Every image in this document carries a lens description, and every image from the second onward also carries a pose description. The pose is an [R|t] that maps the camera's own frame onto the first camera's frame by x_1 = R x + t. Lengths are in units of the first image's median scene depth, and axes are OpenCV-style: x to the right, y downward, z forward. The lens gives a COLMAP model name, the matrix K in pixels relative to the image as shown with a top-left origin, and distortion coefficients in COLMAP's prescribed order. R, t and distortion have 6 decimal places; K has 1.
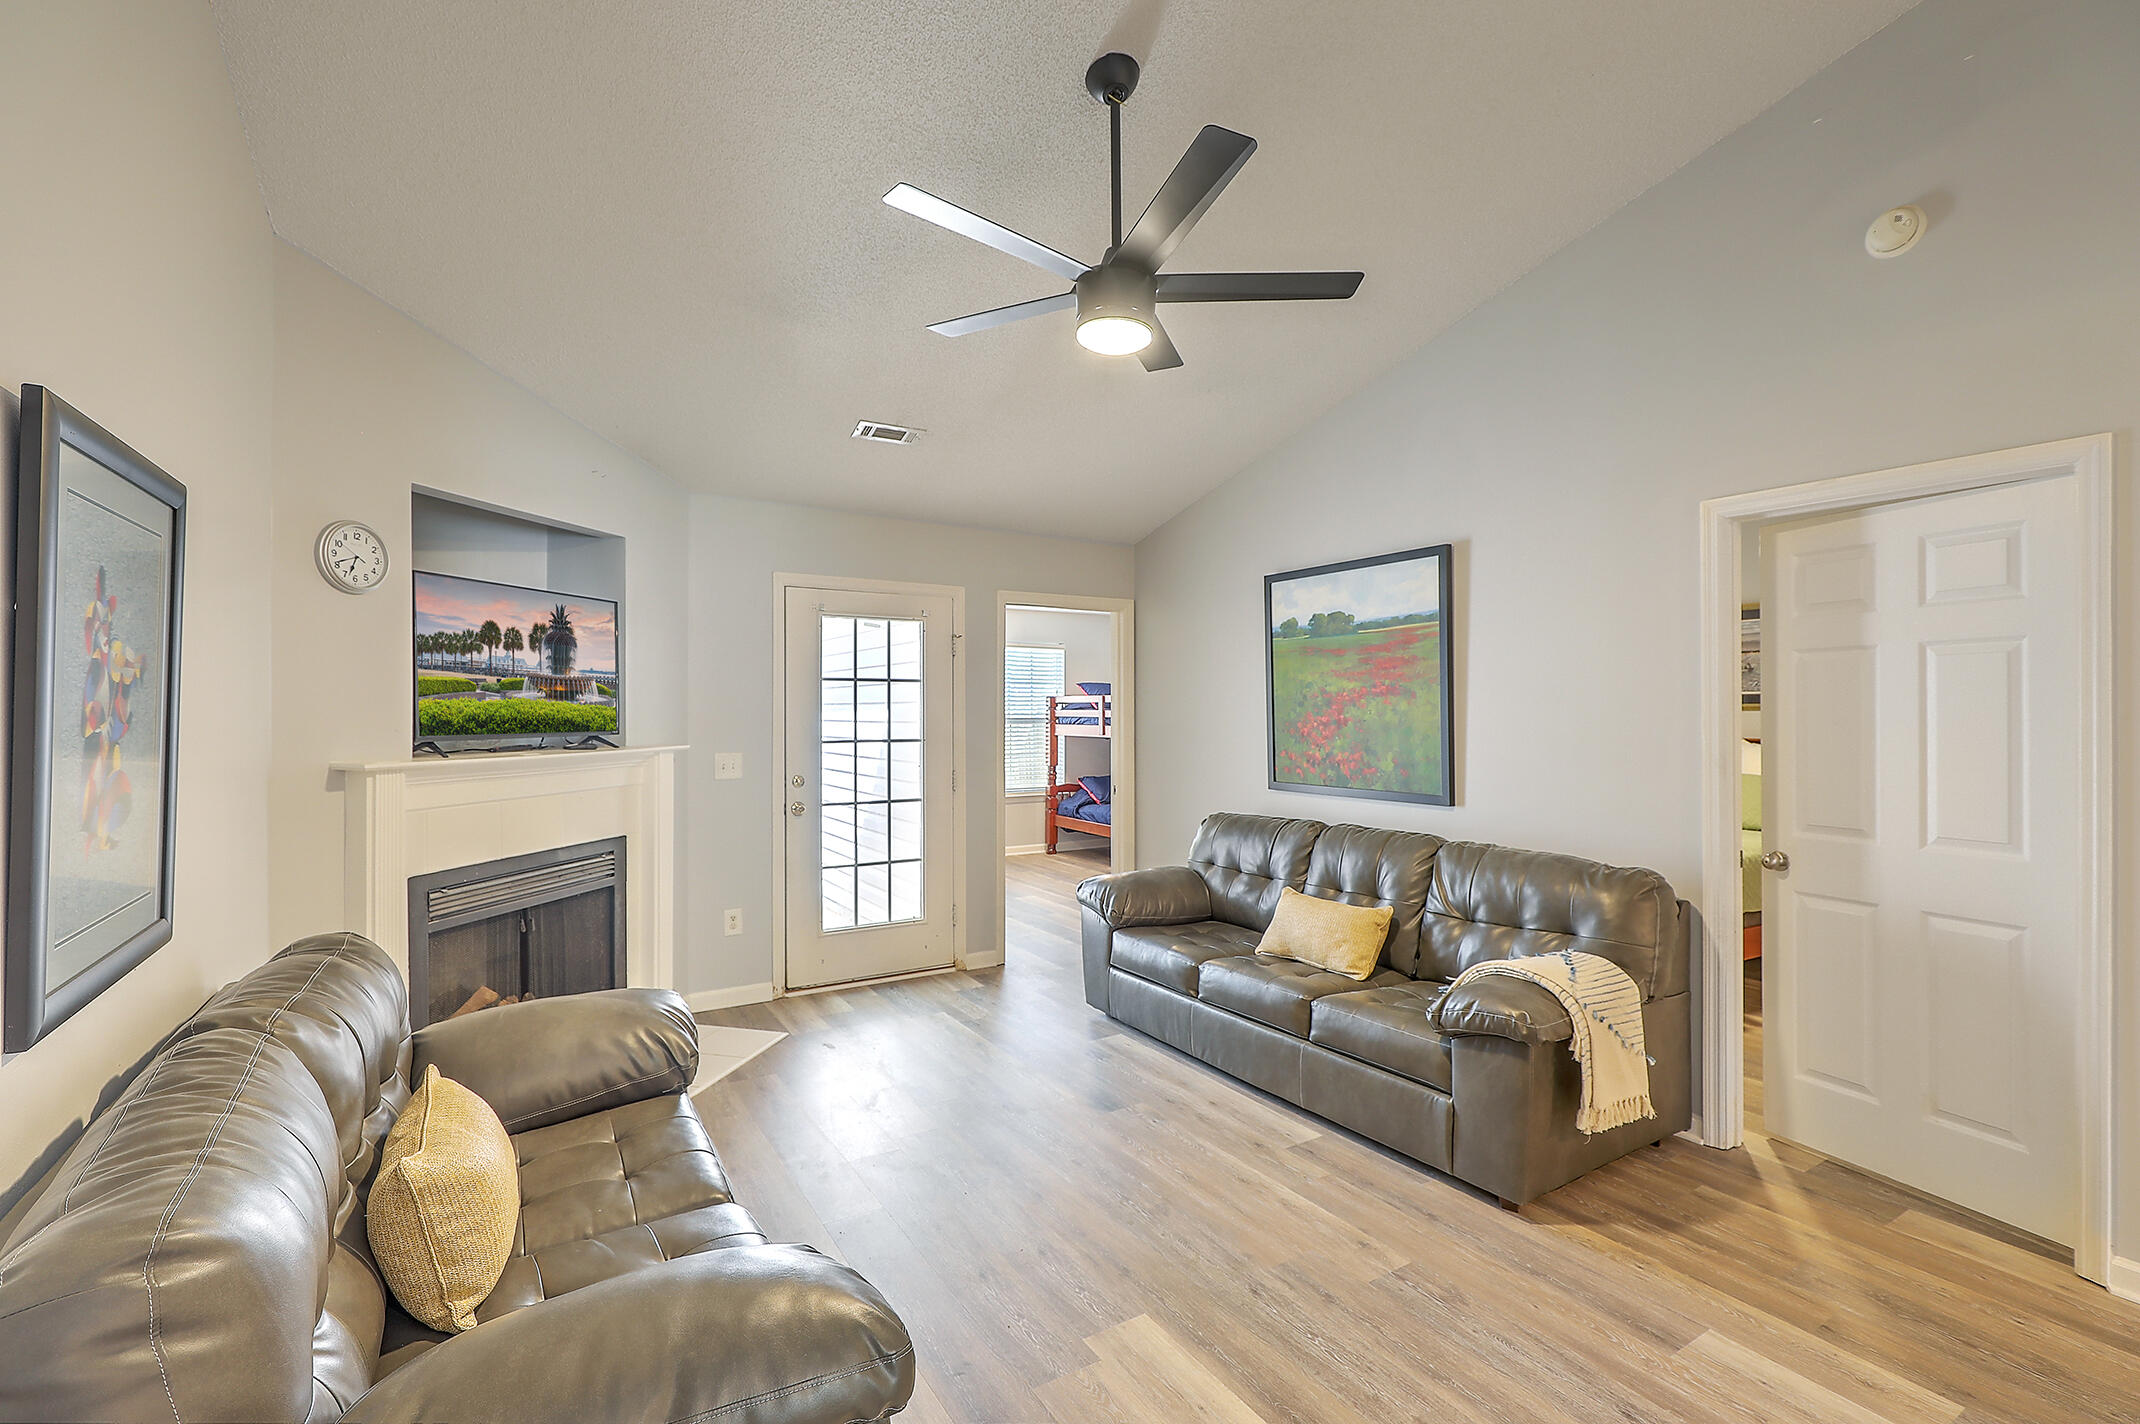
lens RADIAL K [[972.7, 0, 1074.8], [0, 972.7, 720.0], [0, 0, 1]] dist [0.014599, -0.000105]
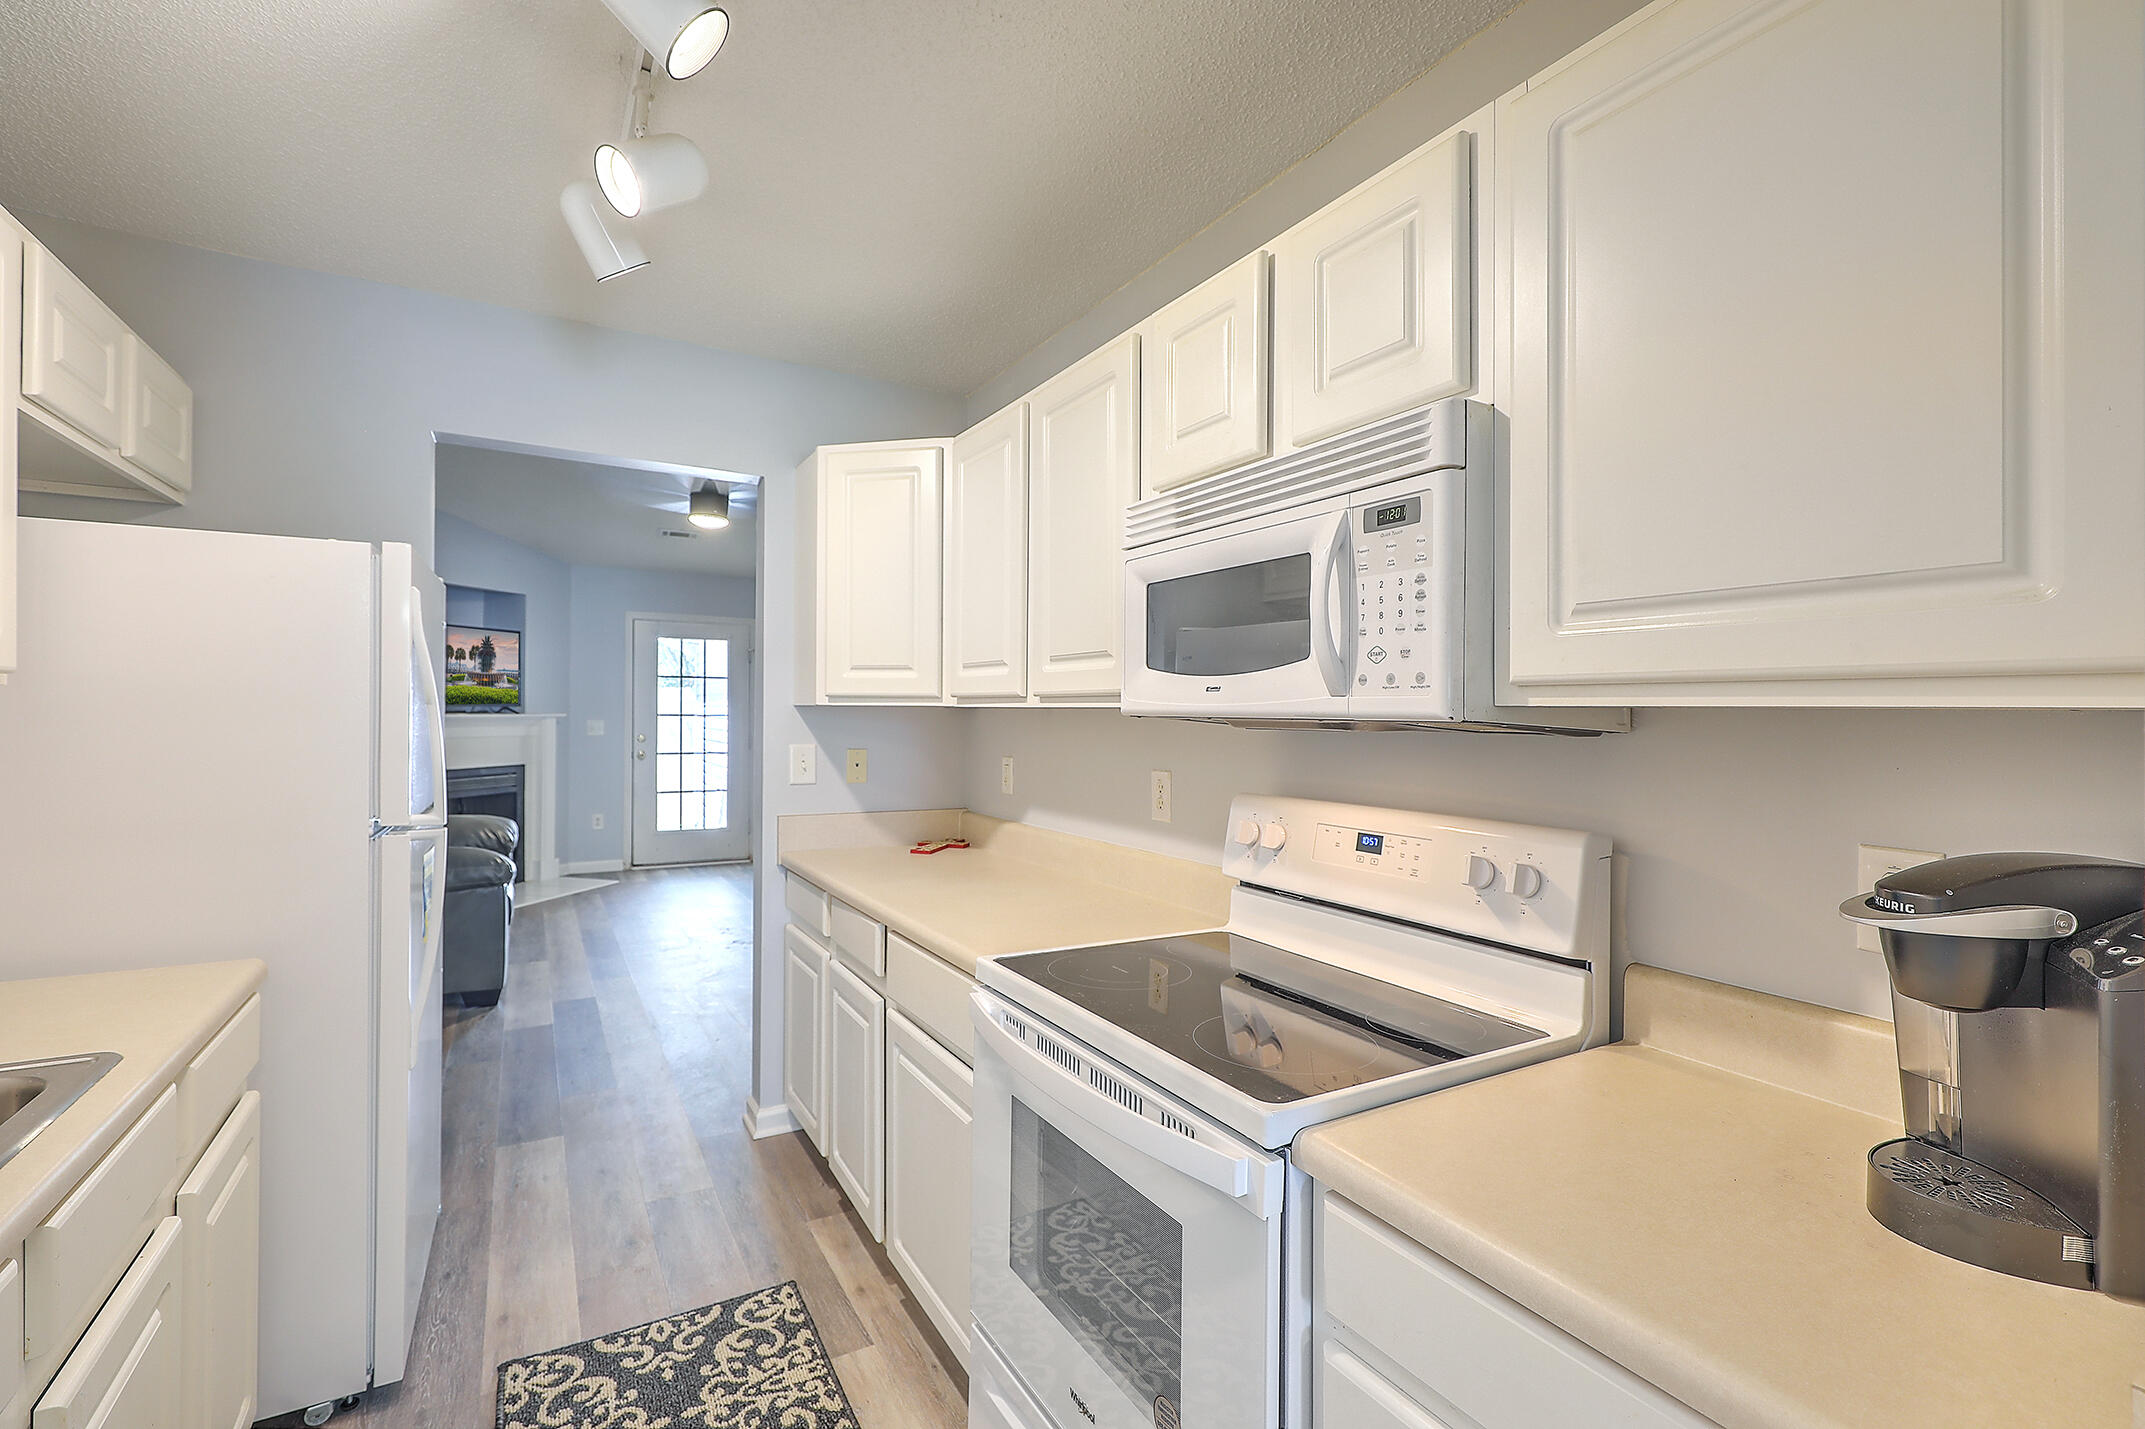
lens RADIAL K [[975.0, 0, 1077.3], [0, 975.0, 722.6], [0, 0, 1]] dist [0.014599, -0.000105]
pose [[0.998806, 0.011072, -0.047571, 0.603249], [-0.010955, 0.999936, 0.002712, 0.026740], [0.047598, -0.002188, 0.998864, -0.698162]]
